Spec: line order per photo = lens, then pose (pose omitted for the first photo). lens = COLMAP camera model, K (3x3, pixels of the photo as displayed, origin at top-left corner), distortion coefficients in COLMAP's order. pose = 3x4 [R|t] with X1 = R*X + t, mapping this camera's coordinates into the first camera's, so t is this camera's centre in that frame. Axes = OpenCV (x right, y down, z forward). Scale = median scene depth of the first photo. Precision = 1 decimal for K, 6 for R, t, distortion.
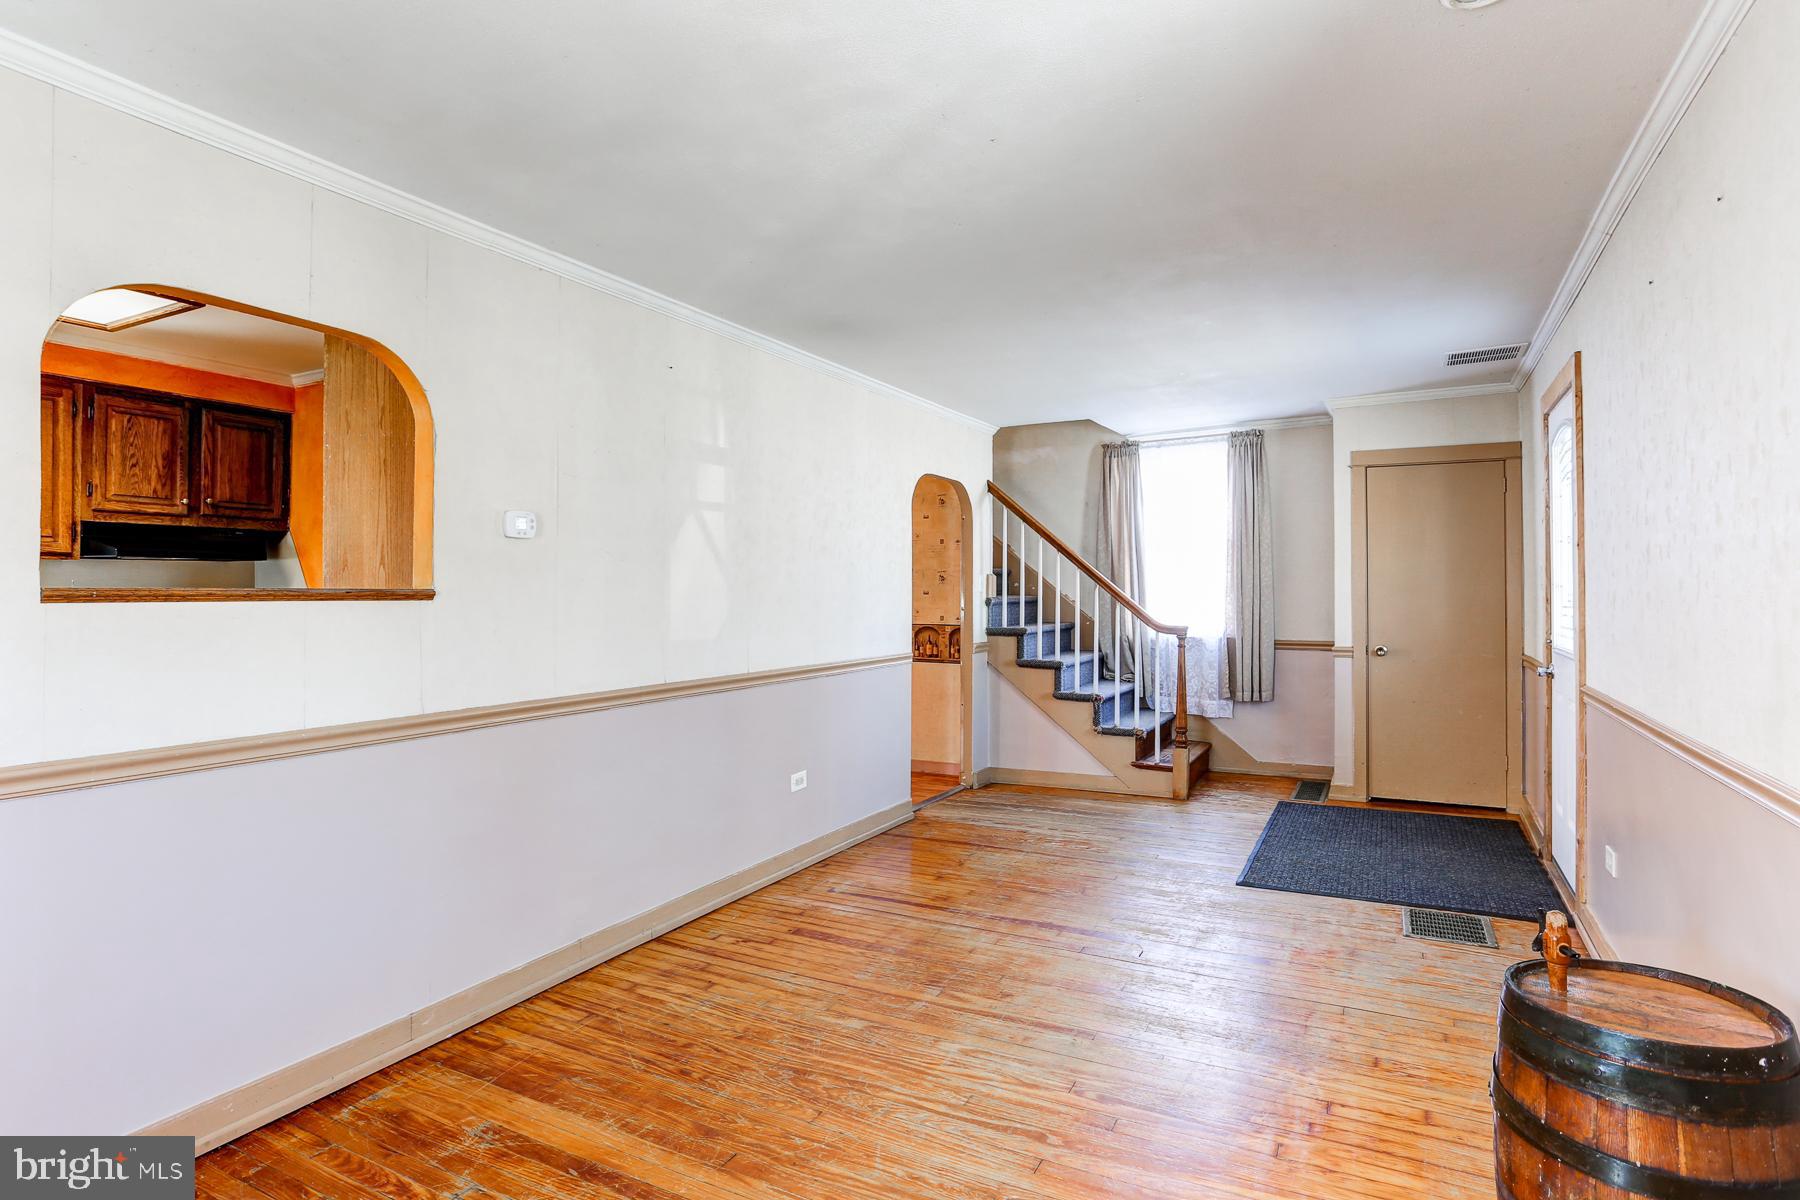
lens RADIAL K [[948.8, 0, 899.7], [0, 948.8, 580.9], [0, 0, 1]] dist [-0.017727, 0.006624]
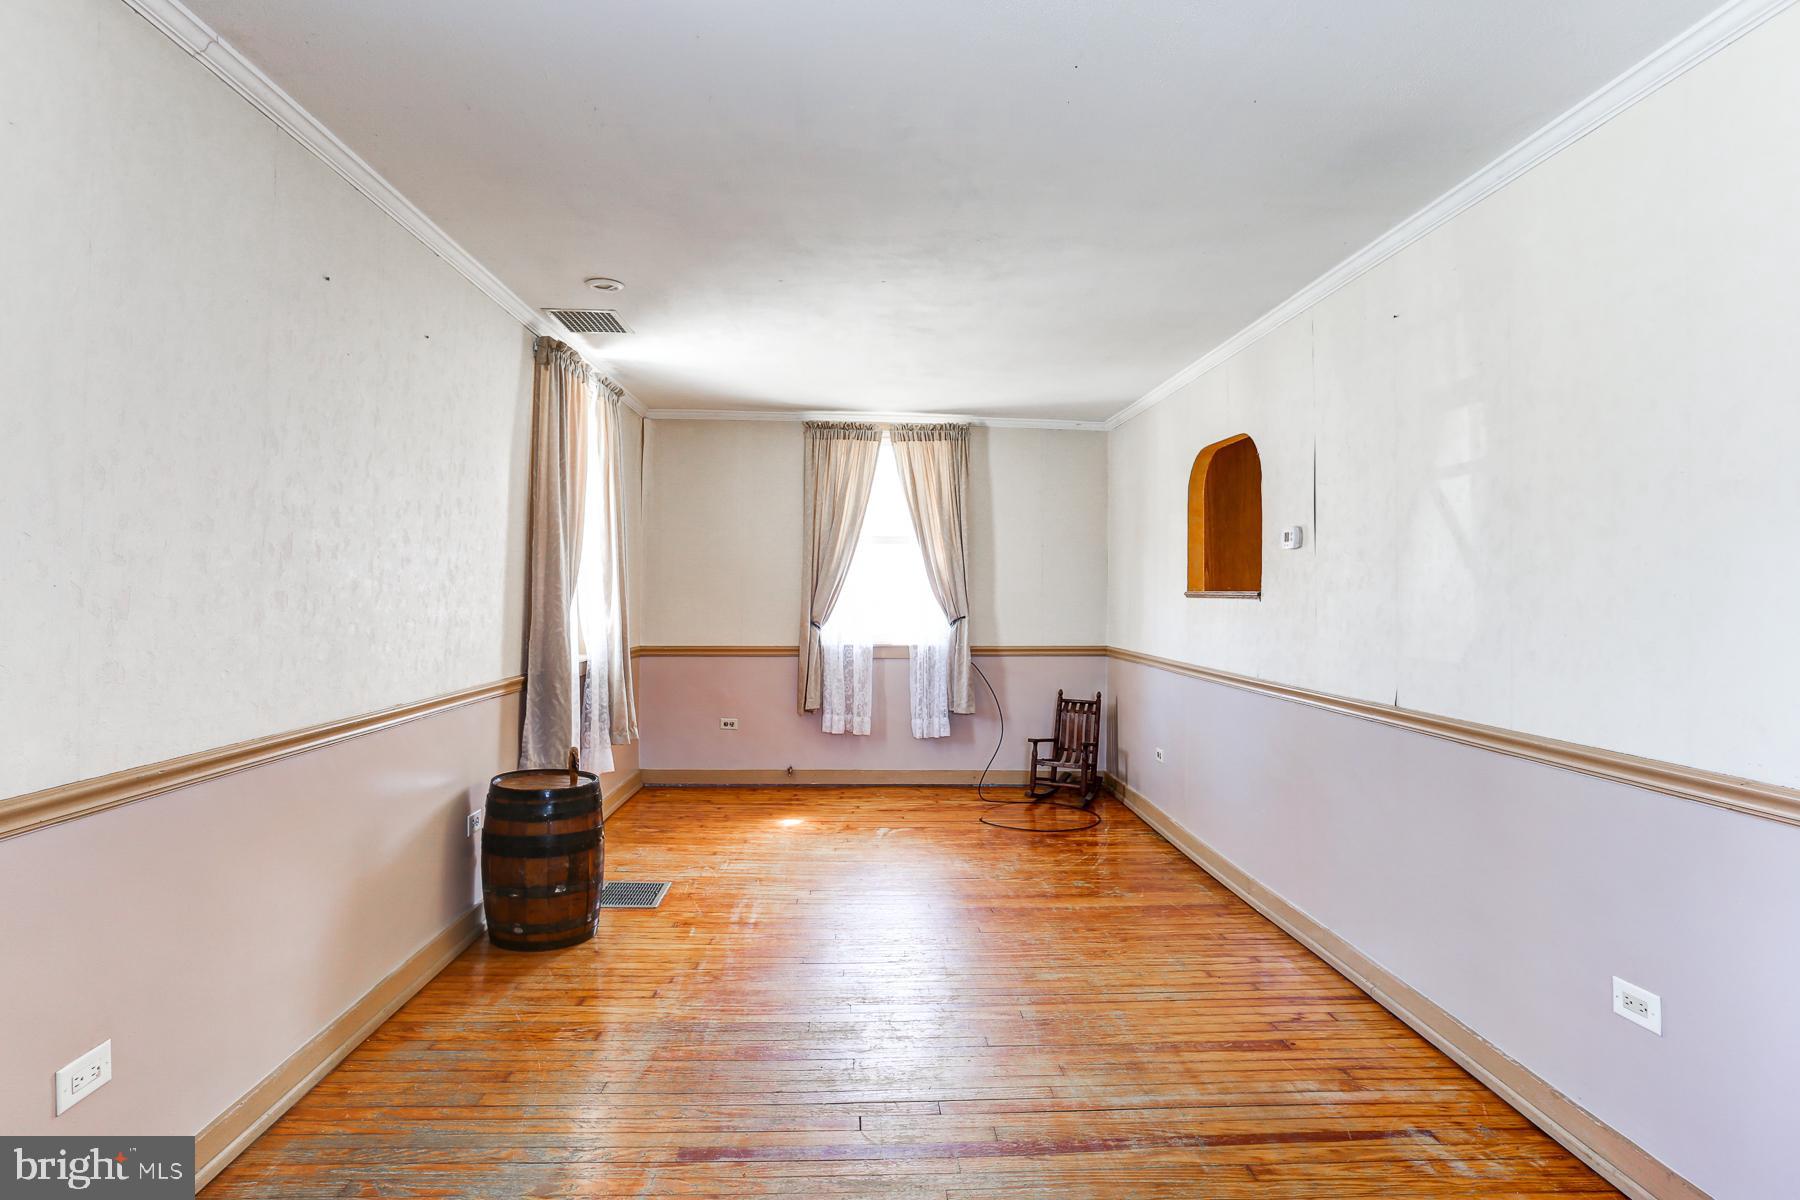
lens RADIAL K [[988.6, 0, 895.4], [0, 988.6, 596.0], [0, 0, 1]] dist [-0.040103, 0.030070]
pose [[-0.869152, -0.005019, -0.494519, 0.601441], [0.000925, 0.999930, -0.011774, 0.024511], [0.494544, -0.010690, -0.869087, 1.681438]]
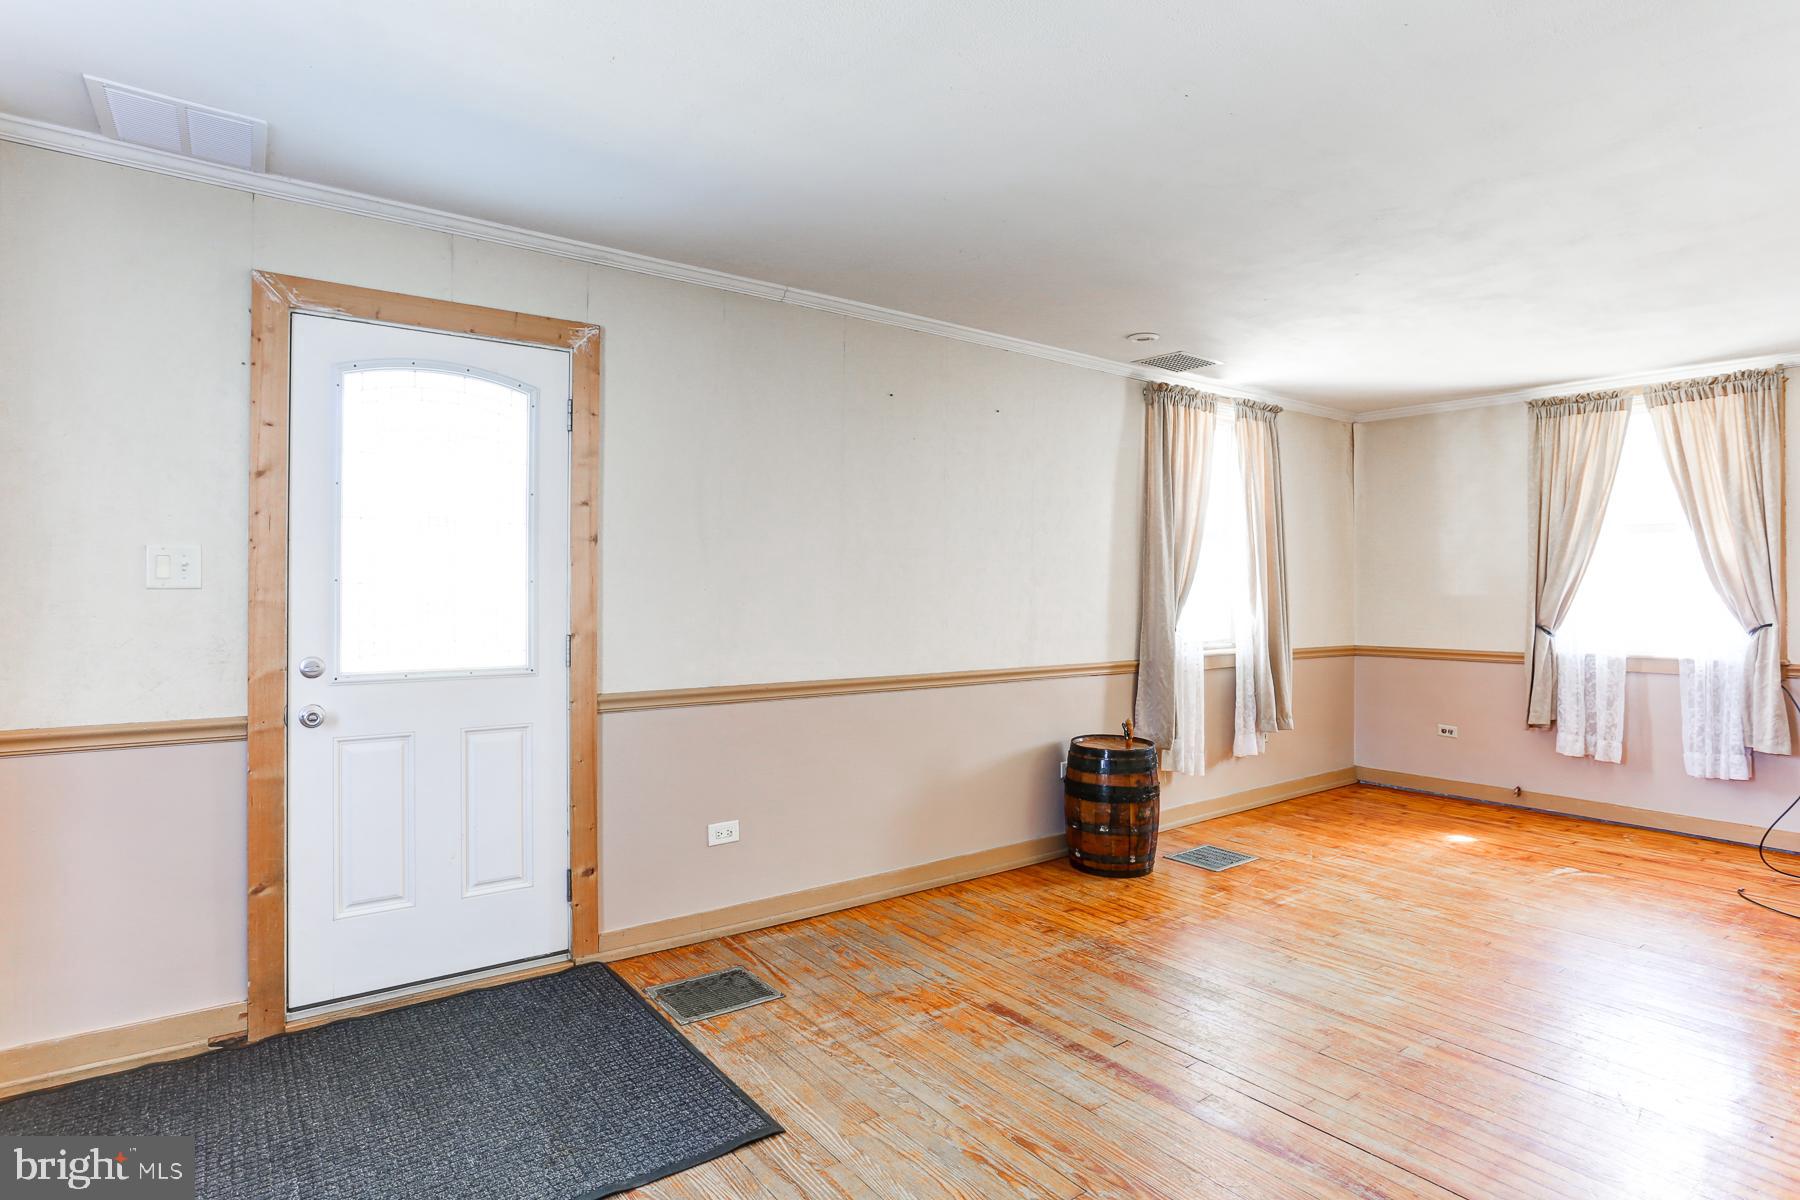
lens RADIAL K [[948.8, 0, 906.3], [0, 948.8, 597.4], [0, 0, 1]] dist [-0.017727, 0.006624]
pose [[-0.906255, -0.006697, 0.422679, 0.087992], [-0.010905, 0.999912, -0.007538, 0.027275], [-0.422591, -0.011440, -0.906248, 1.860101]]
